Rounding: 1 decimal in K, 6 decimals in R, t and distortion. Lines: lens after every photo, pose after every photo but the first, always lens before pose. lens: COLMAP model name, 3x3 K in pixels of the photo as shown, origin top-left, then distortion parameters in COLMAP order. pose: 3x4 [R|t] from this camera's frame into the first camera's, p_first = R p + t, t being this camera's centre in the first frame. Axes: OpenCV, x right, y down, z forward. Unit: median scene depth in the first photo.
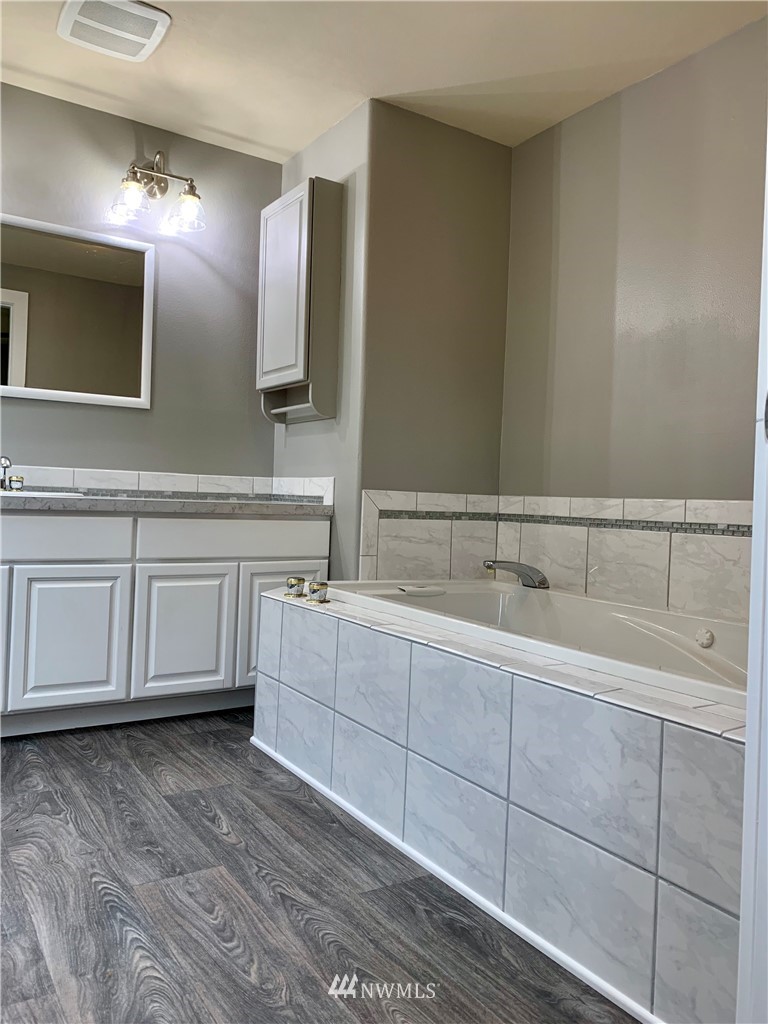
lens RADIAL K [[775.1, 0, 384.0], [0, 775.1, 512.0], [0, 0, 1]] dist [0.096730, -0.204240]
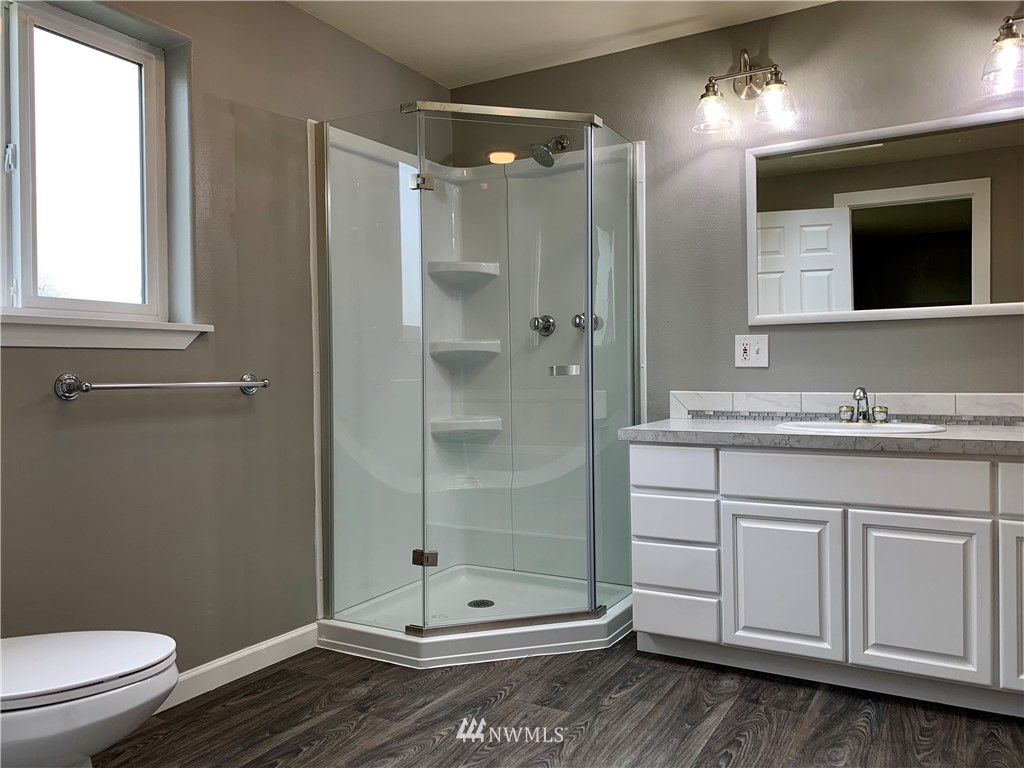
lens RADIAL K [[793.0, 0, 512.0], [0, 793.0, 384.0], [0, 0, 1]] dist [0.013143, -0.003483]
pose [[0.472090, -0.028135, -0.881101, 0.171970], [0.015022, 0.999602, -0.023870, -0.061133], [0.881422, -0.001967, 0.472325, 0.181478]]
